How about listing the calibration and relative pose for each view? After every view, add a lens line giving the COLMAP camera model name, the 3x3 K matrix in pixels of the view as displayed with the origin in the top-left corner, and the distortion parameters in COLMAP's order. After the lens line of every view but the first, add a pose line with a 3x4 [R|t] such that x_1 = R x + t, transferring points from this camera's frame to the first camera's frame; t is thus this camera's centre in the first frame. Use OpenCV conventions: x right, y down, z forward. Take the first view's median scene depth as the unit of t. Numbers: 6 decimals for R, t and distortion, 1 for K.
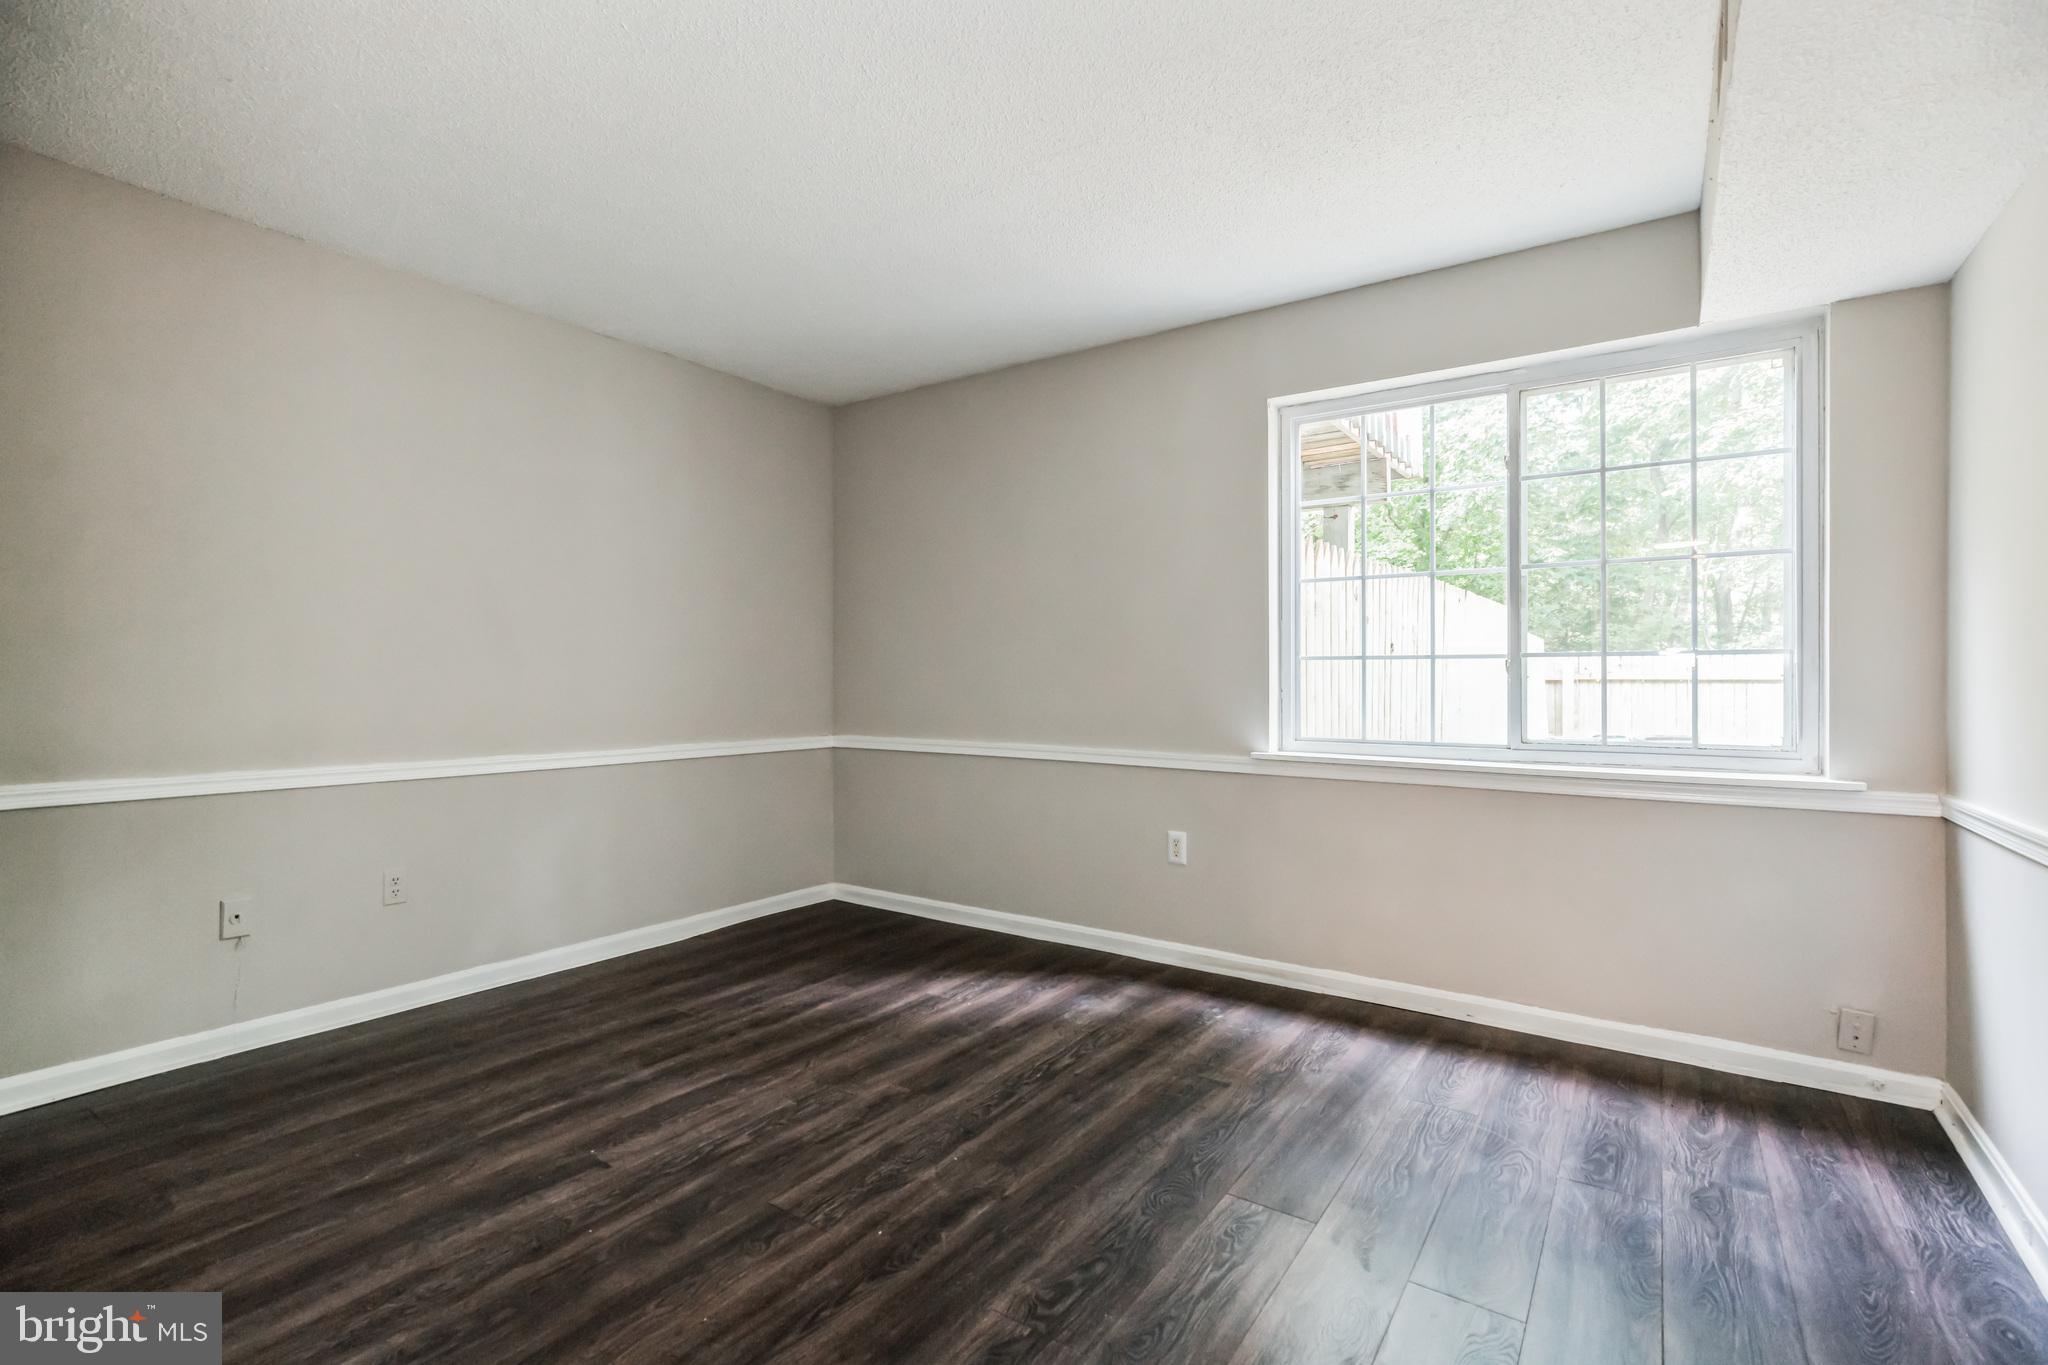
lens RADIAL K [[926.8, 0, 1029.7], [0, 926.8, 679.1], [0, 0, 1]] dist [0.000555, -0.000870]
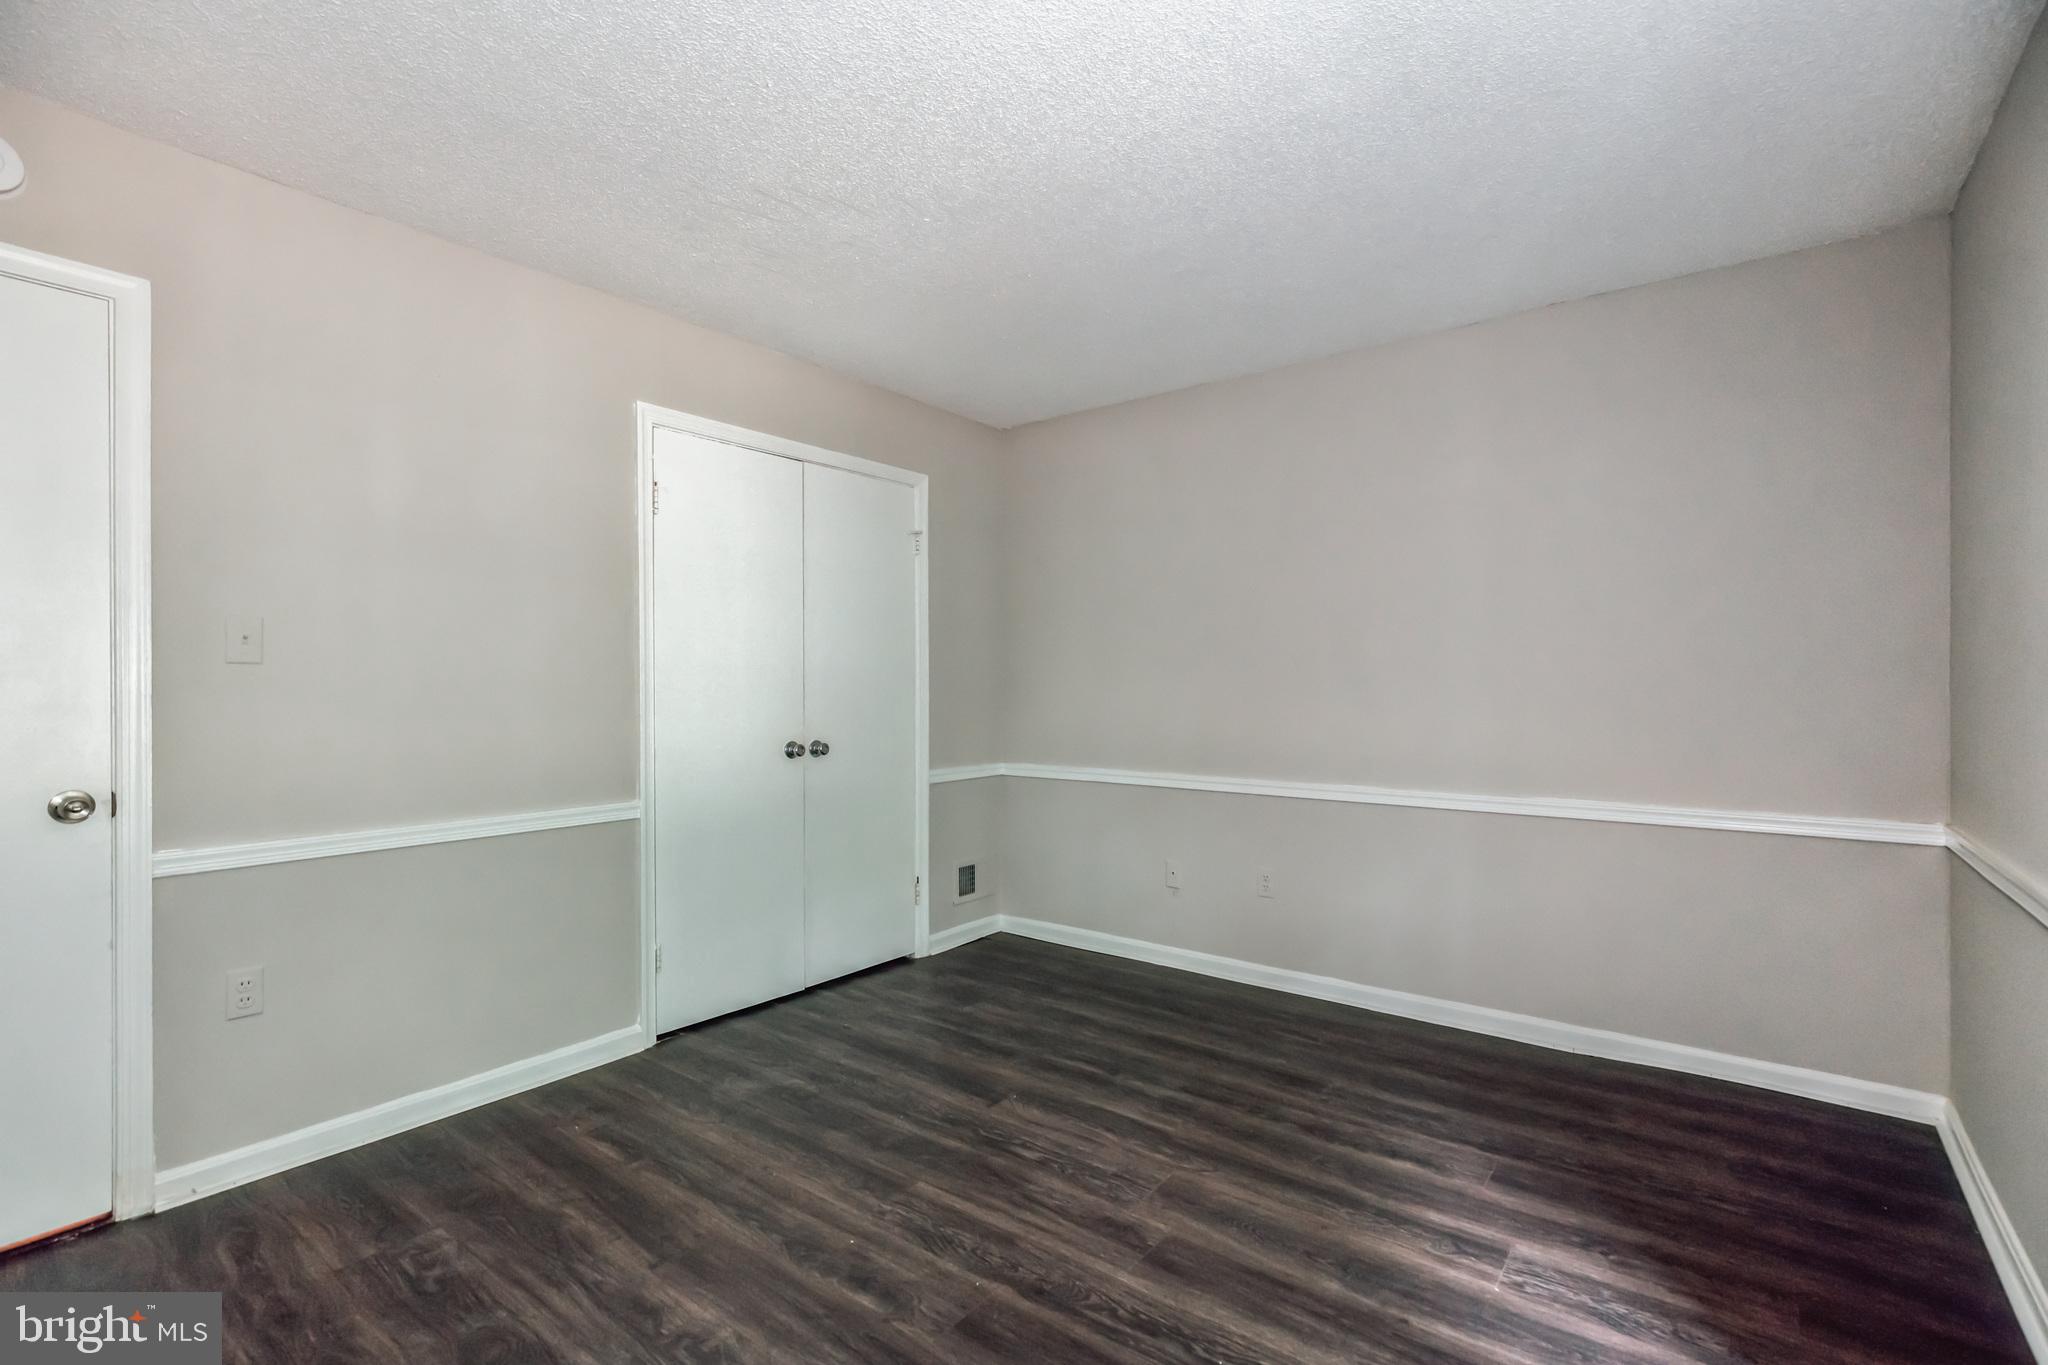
lens RADIAL K [[926.8, 0, 1032.4], [0, 926.8, 680.2], [0, 0, 1]] dist [0.000555, -0.000870]
pose [[-0.046001, -0.012796, -0.998859, 0.662774], [0.000244, 0.999918, -0.012821, -0.031547], [0.998941, -0.000833, -0.045994, 0.910890]]
